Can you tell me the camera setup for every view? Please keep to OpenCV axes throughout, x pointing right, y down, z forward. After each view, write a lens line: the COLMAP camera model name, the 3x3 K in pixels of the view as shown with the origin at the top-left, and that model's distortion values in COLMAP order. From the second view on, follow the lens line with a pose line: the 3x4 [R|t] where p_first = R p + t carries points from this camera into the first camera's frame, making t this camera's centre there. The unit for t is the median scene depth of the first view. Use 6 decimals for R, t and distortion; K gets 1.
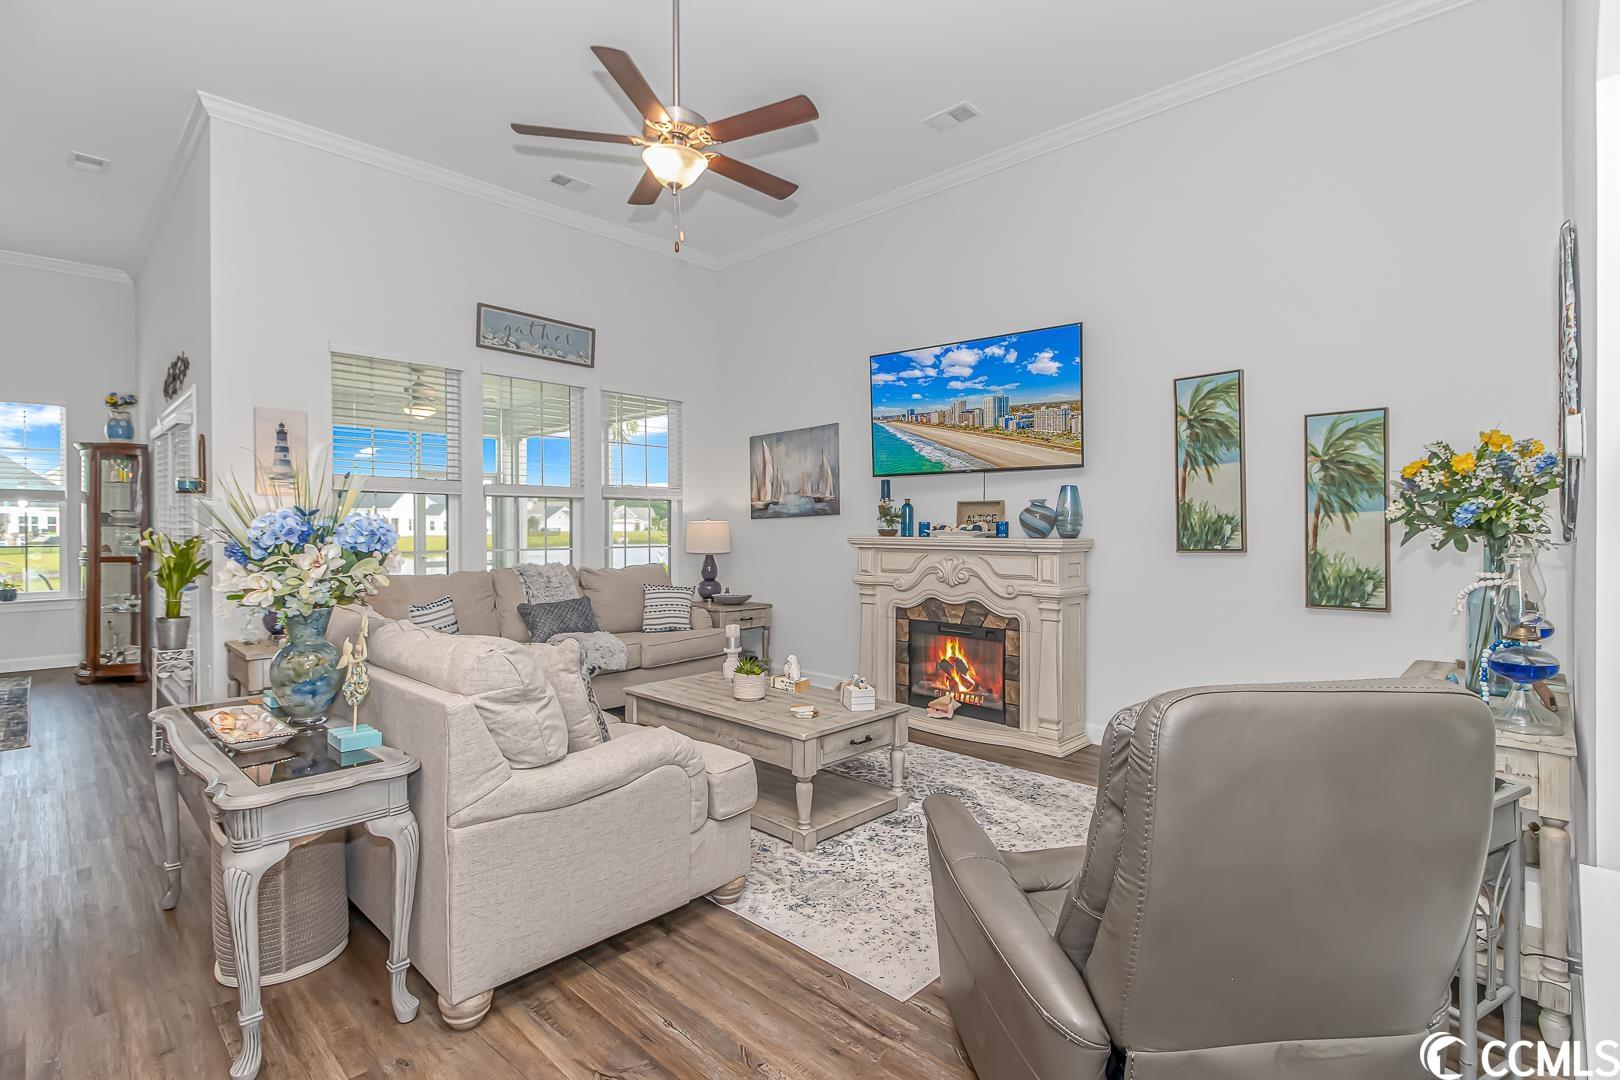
lens RADIAL K [[765.1, 0, 803.6], [0, 765.1, 561.8], [0, 0, 1]] dist [0.057994, -0.044353]
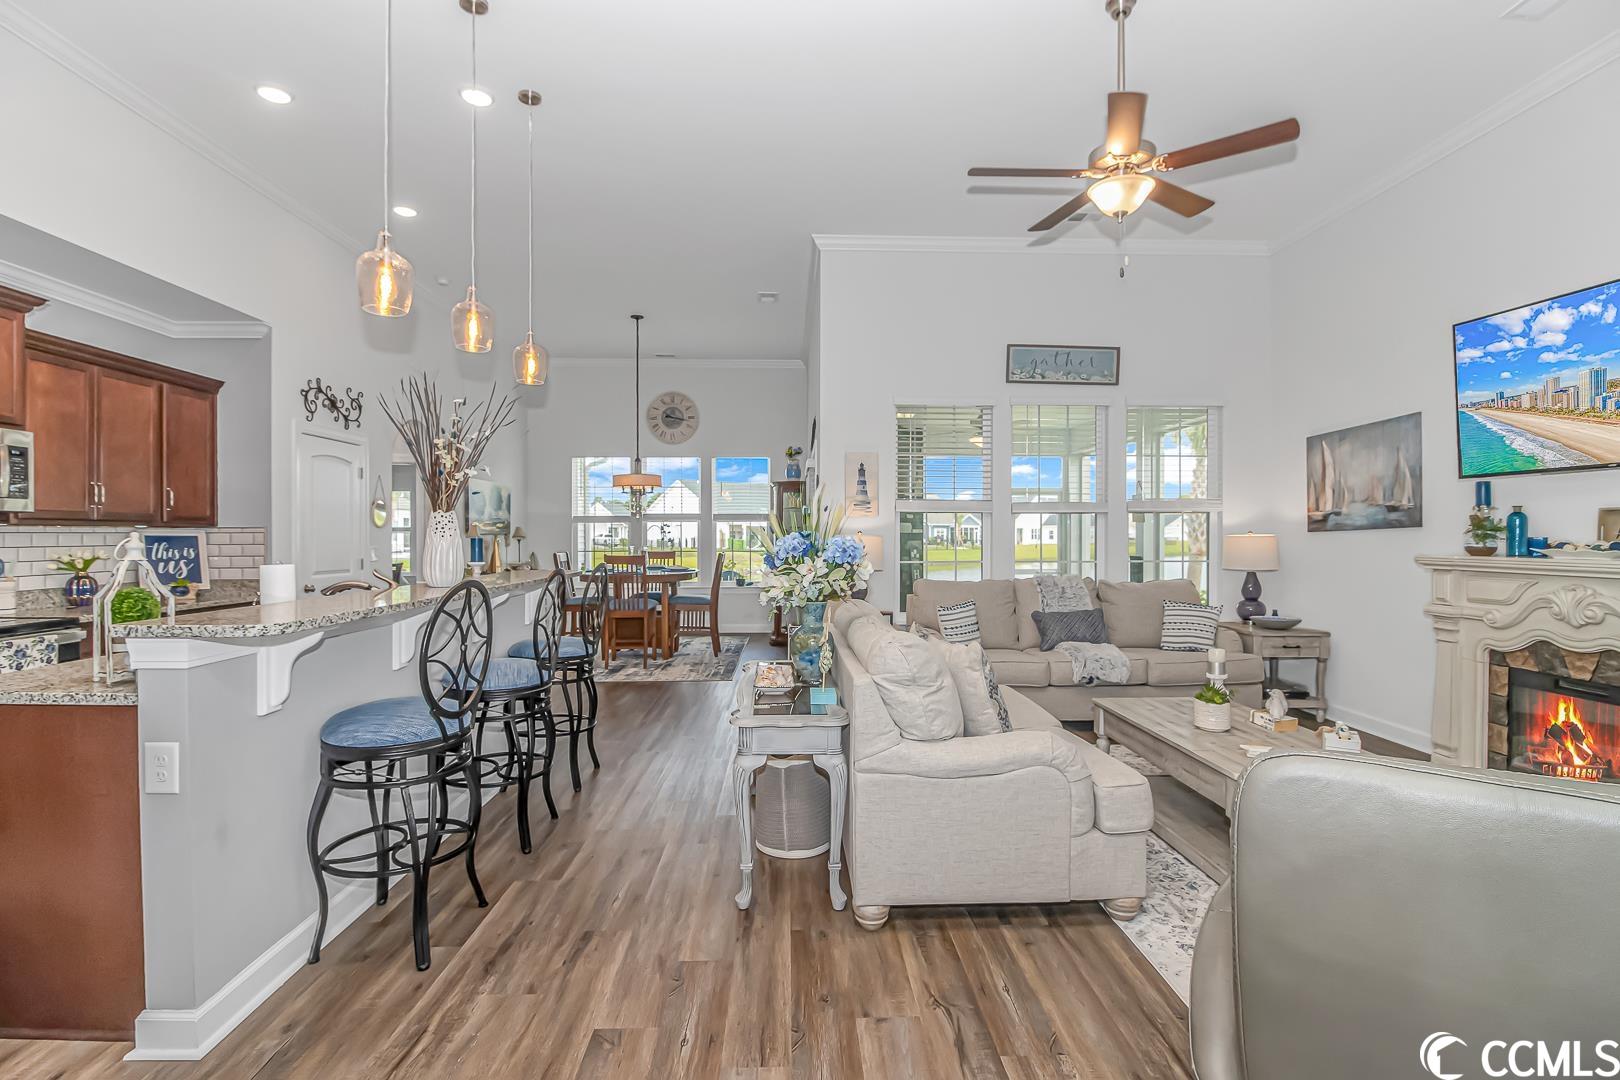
lens RADIAL K [[768.9, 0, 812.6], [0, 768.9, 551.3], [0, 0, 1]] dist [-0.001068, -0.020344]
pose [[0.727512, 0.016461, -0.685897, 0.145673], [-0.032890, 0.999400, -0.010901, -0.007643], [0.685306, 0.030490, 0.727617, -0.012781]]
